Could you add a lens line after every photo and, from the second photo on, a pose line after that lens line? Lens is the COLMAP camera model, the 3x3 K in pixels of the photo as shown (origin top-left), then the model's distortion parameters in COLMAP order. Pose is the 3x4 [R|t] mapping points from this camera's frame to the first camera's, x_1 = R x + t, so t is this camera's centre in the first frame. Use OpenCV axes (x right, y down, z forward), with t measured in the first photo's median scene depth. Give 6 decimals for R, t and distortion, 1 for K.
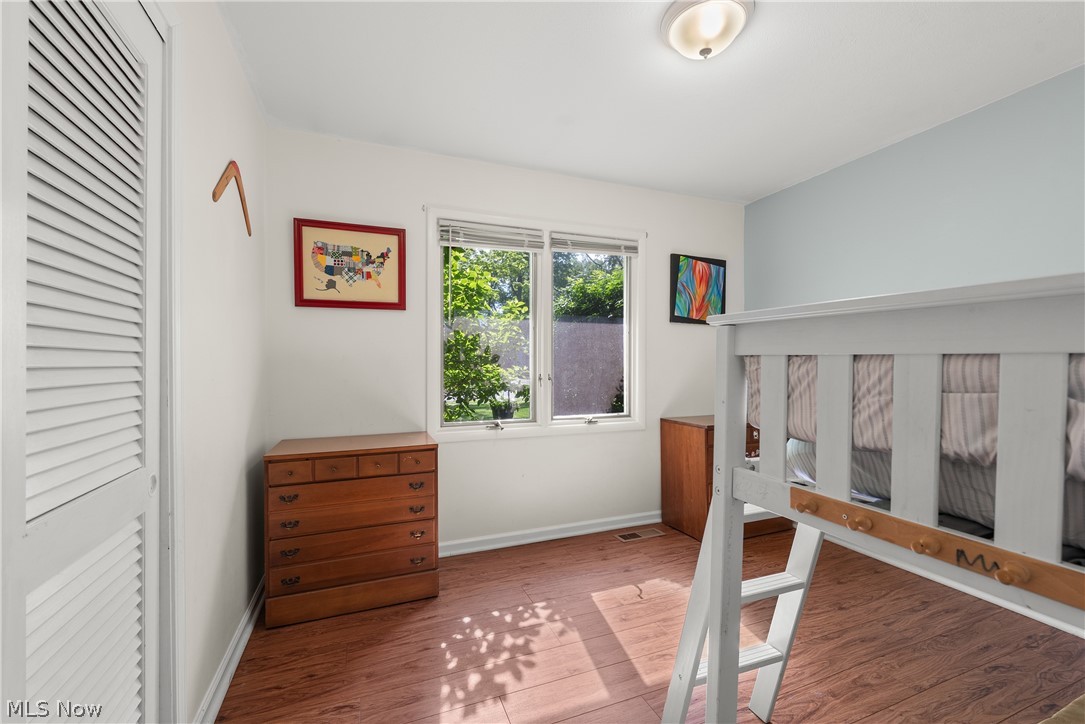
lens RADIAL K [[445.6, 0, 532.1], [0, 445.6, 365.0], [0, 0, 1]] dist [-0.000473, -0.000122]
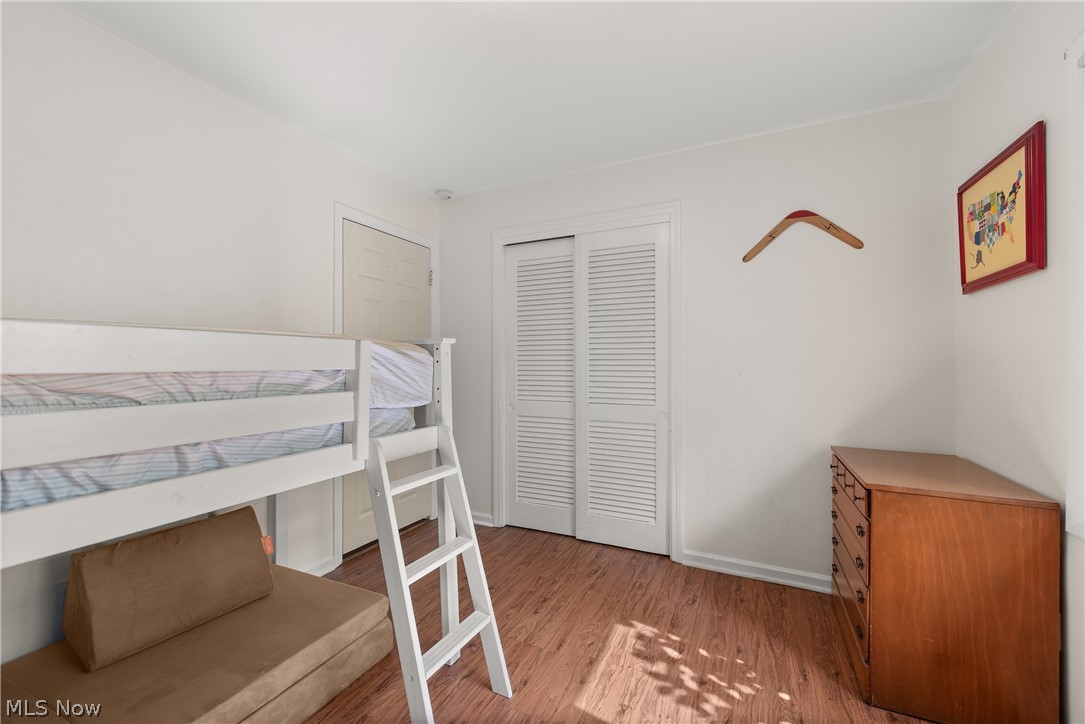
lens RADIAL K [[445.6, 0, 545.5], [0, 445.6, 362.7], [0, 0, 1]] dist [-0.000473, -0.000122]
pose [[-0.723499, 0.002275, -0.690321, 0.677371], [-0.004187, 0.999962, 0.007684, -0.014348], [0.690312, 0.008449, -0.723462, 1.247169]]
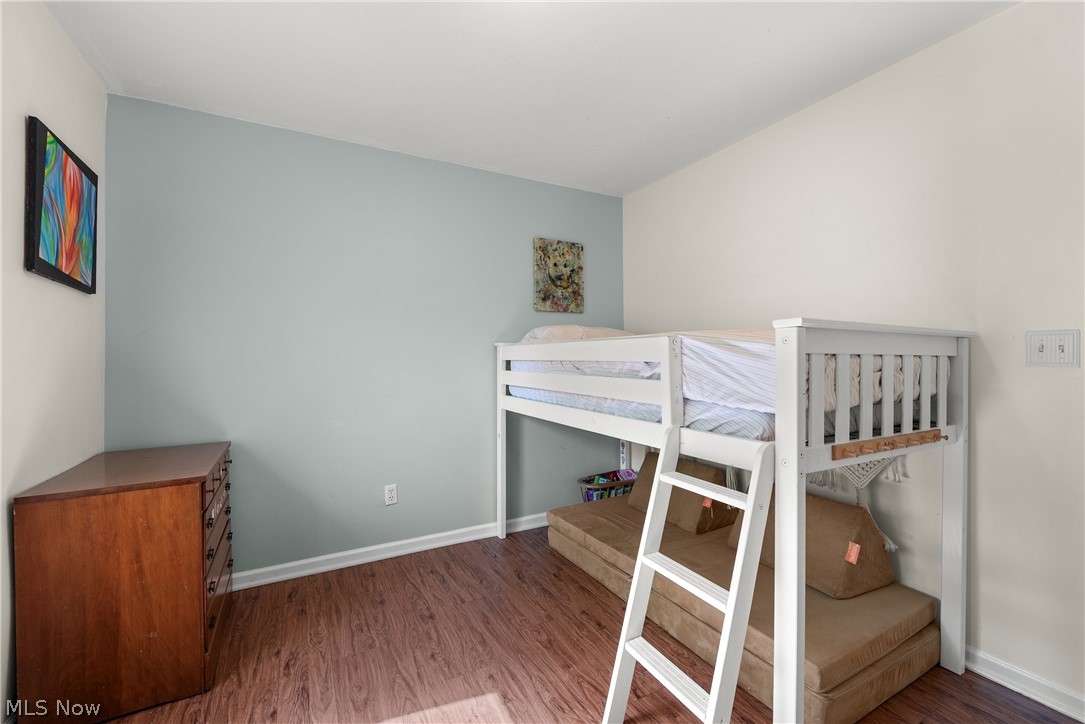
lens RADIAL K [[445.6, 0, 551.8], [0, 445.6, 353.5], [0, 0, 1]] dist [-0.000473, -0.000122]
pose [[-0.136055, 0.011775, 0.990631, -0.299743], [0.011700, 0.999879, -0.010278, -0.007443], [-0.990632, 0.010193, -0.136176, 0.877487]]
